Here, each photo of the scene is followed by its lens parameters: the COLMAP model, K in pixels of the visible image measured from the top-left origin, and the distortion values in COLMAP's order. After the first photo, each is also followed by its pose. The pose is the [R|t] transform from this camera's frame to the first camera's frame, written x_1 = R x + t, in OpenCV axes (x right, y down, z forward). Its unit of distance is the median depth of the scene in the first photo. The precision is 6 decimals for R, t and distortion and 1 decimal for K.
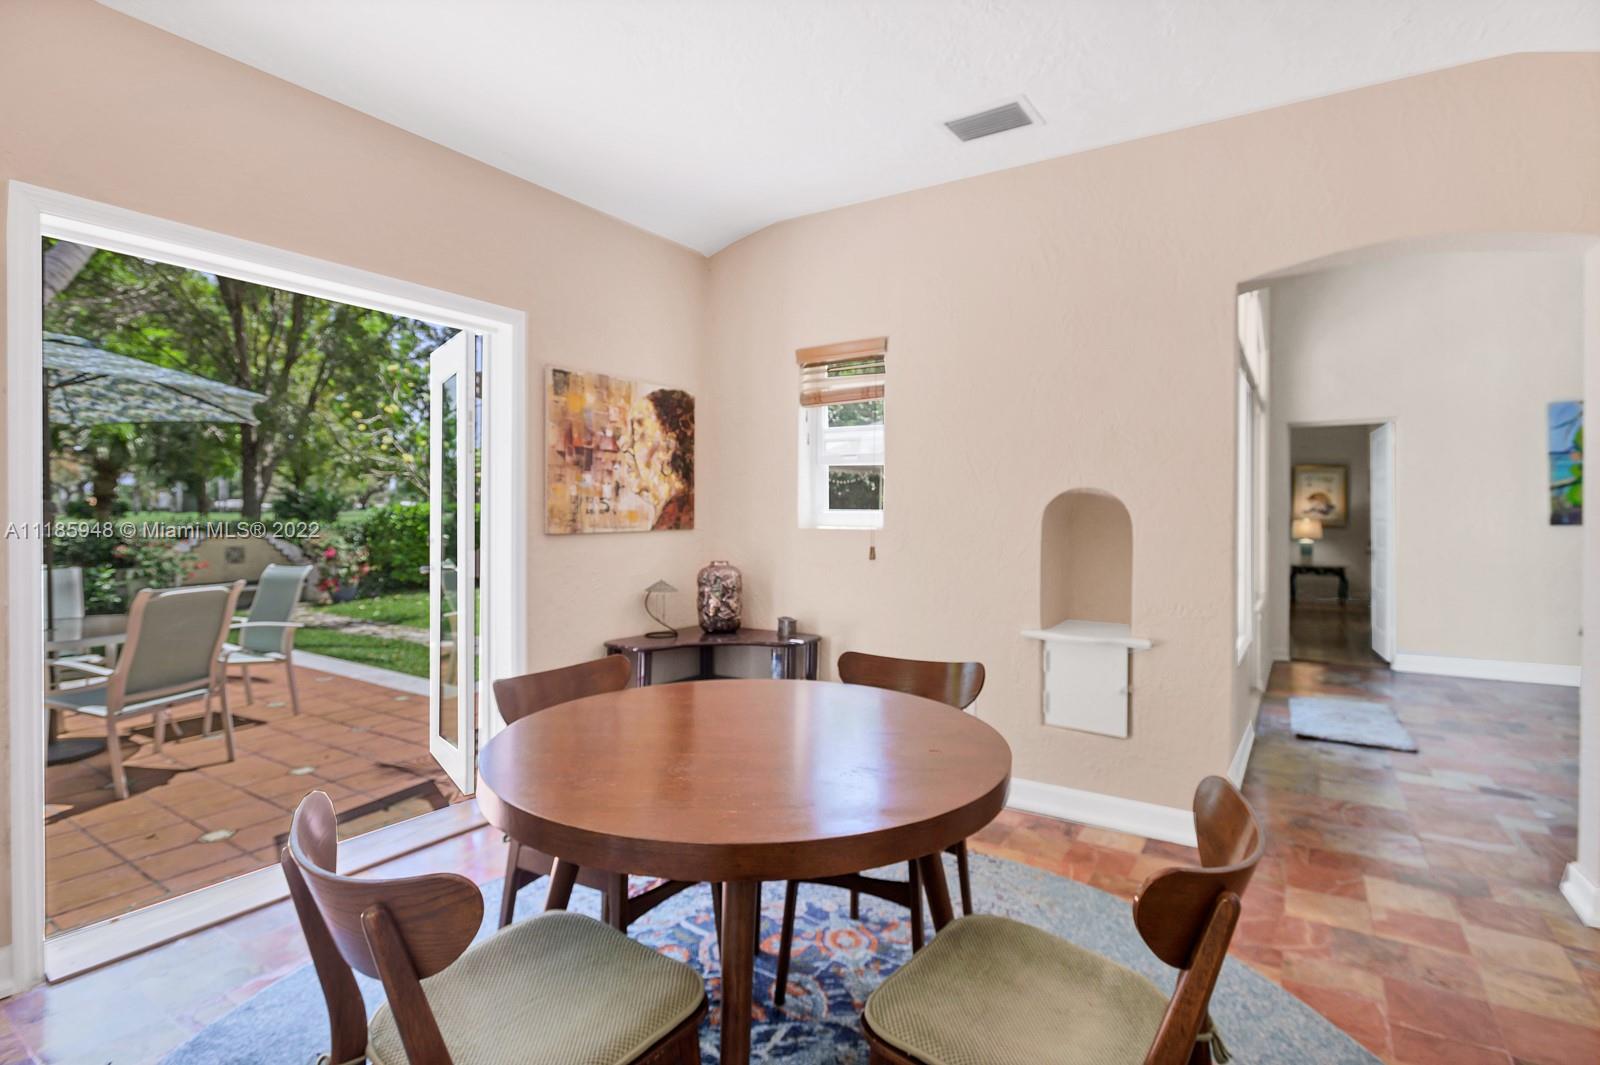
lens RADIAL K [[791.0, 0, 795.4], [0, 791.0, 518.9], [0, 0, 1]] dist [-0.002913, -0.000370]
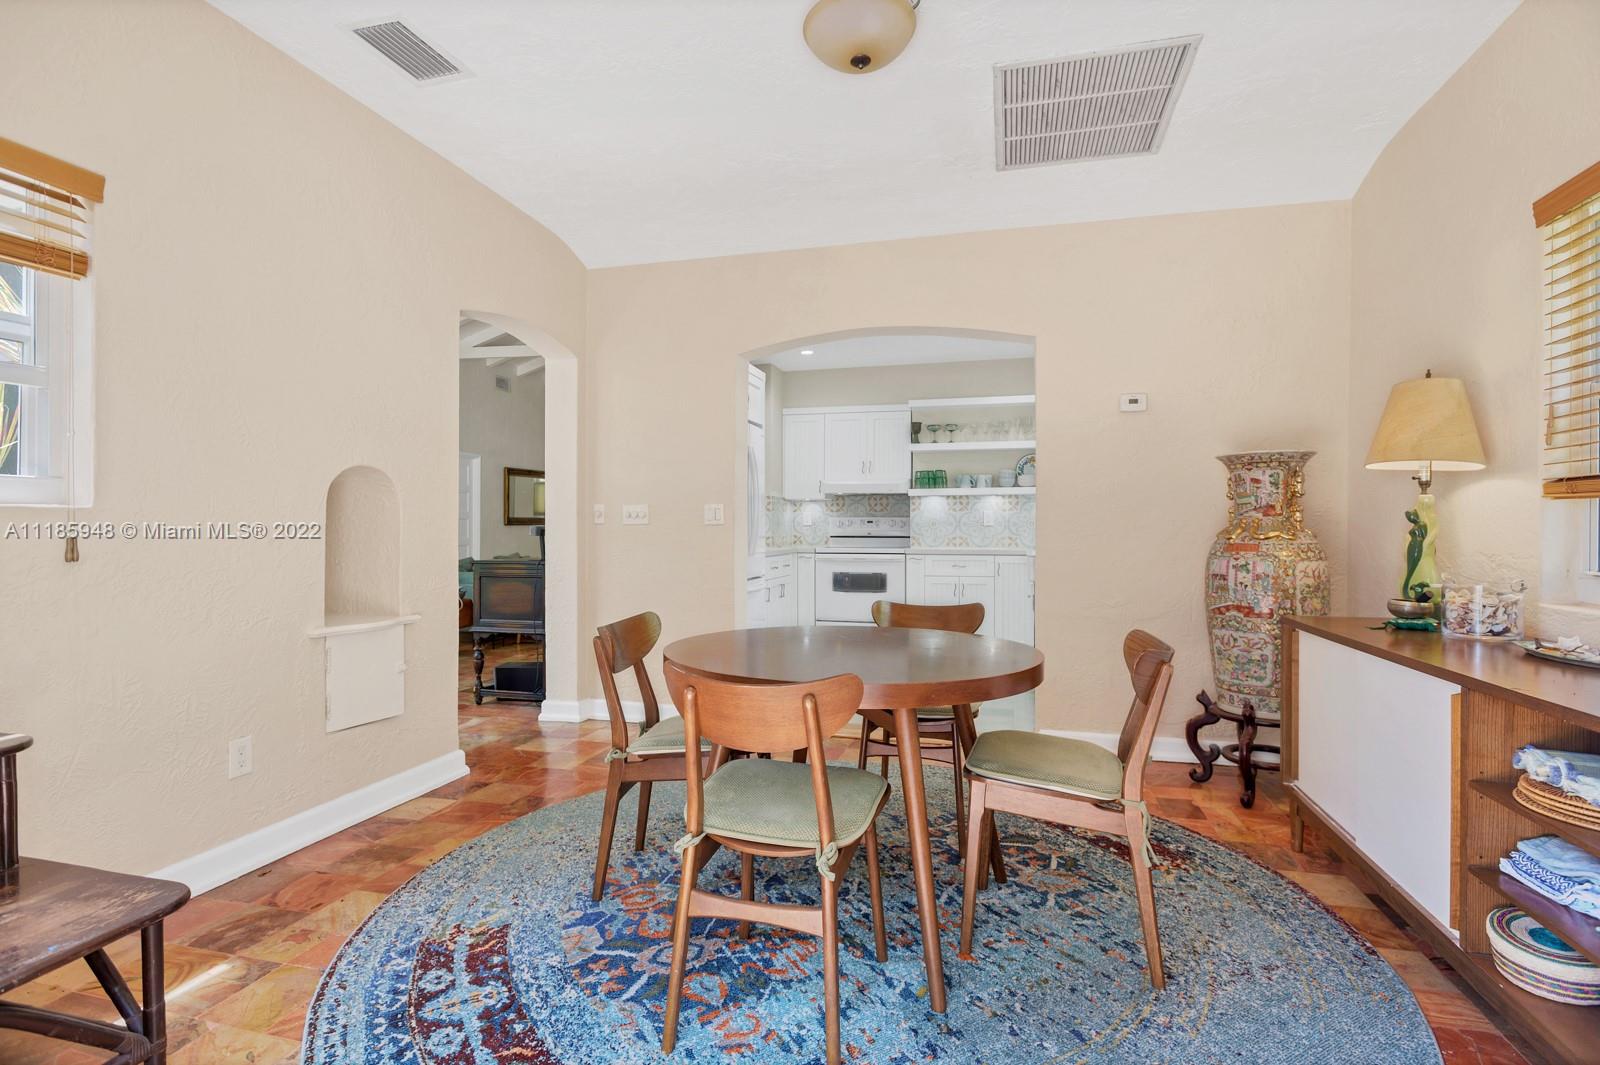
lens RADIAL K [[793.1, 0, 800.0], [0, 793.1, 532.5], [0, 0, 1]] dist [-0.001916, -0.000319]
pose [[-0.324224, -0.007339, 0.945952, -0.769356], [0.009242, 0.999898, 0.010925, 0.038296], [-0.945935, 0.012285, -0.324123, 0.894512]]
